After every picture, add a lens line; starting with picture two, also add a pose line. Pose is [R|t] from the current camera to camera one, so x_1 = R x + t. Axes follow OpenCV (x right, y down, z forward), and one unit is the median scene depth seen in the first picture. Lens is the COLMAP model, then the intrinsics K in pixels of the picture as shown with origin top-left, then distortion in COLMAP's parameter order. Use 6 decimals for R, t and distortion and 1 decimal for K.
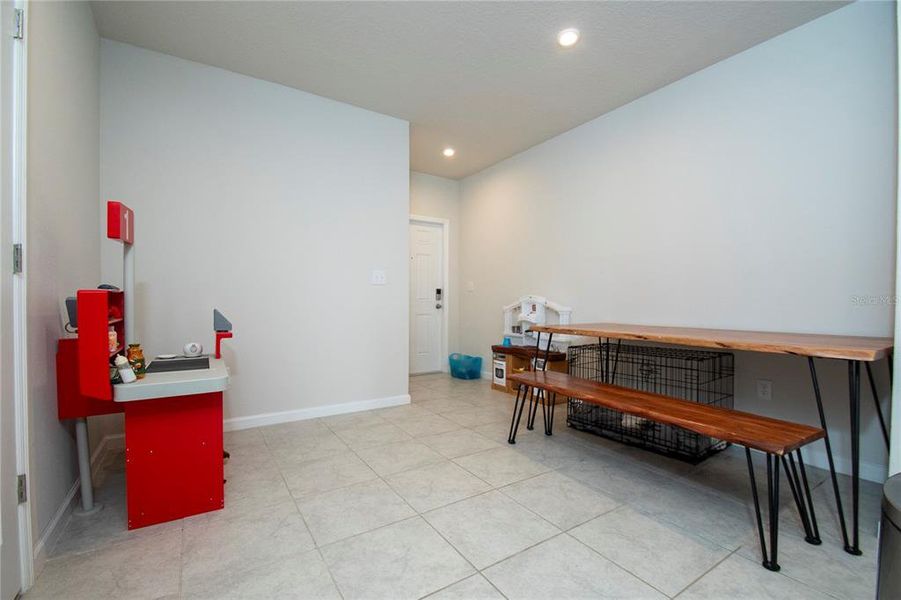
lens RADIAL K [[394.1, 0, 451.7], [0, 394.1, 308.2], [0, 0, 1]] dist [0.004345, -0.010897]
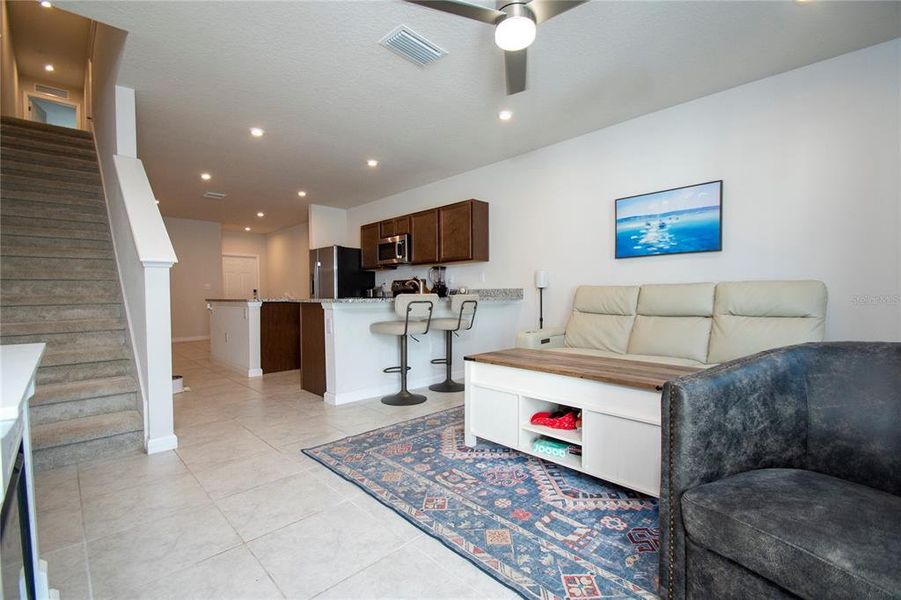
lens RADIAL K [[394.1, 0, 451.5], [0, 394.1, 310.6], [0, 0, 1]] dist [0.004345, -0.010897]
pose [[0.978794, -0.021540, 0.203713, 1.341755], [0.016323, 0.999495, 0.027254, 0.047712], [-0.204198, -0.023351, 0.978651, -2.918371]]
